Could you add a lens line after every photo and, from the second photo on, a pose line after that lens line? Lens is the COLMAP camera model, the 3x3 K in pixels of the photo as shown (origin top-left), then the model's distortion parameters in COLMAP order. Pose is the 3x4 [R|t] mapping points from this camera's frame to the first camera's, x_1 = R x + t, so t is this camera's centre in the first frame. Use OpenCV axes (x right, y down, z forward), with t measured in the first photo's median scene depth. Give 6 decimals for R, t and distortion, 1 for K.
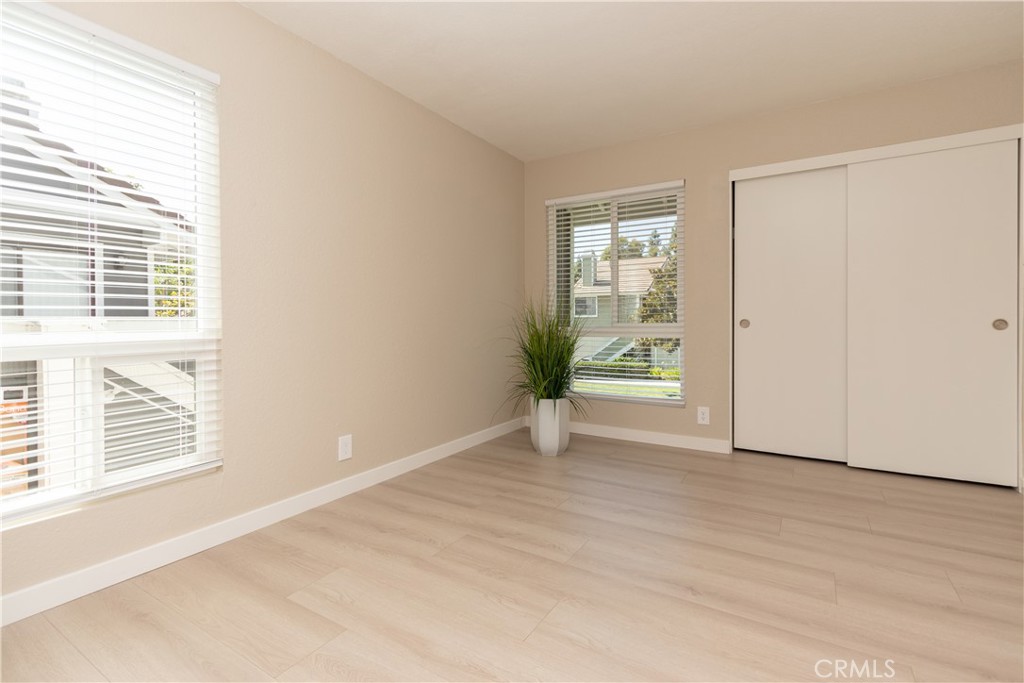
lens RADIAL K [[475.9, 0, 512.0], [0, 475.9, 322.8], [0, 0, 1]] dist [-0.000825, 0.000118]
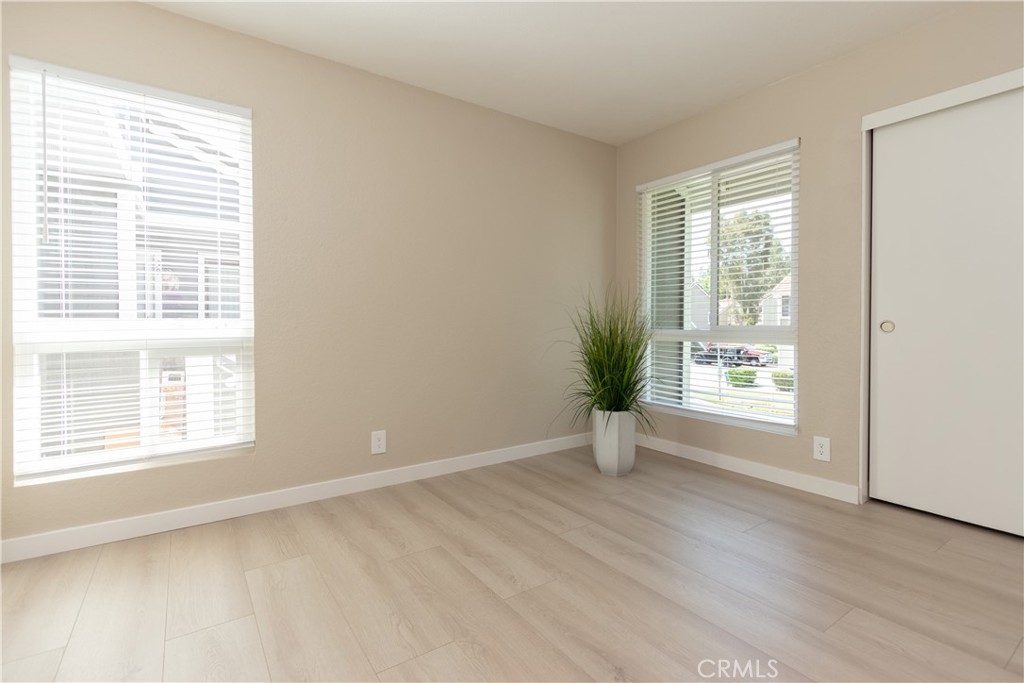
lens RADIAL K [[474.9, 0, 498.8], [0, 474.9, 332.5], [0, 0, 1]] dist [0.001292, -0.001512]
pose [[0.916013, 0.008531, -0.401058, 0.314733], [-0.002955, 0.999890, 0.014520, 0.001751], [0.401138, -0.012116, 0.915937, 0.143390]]
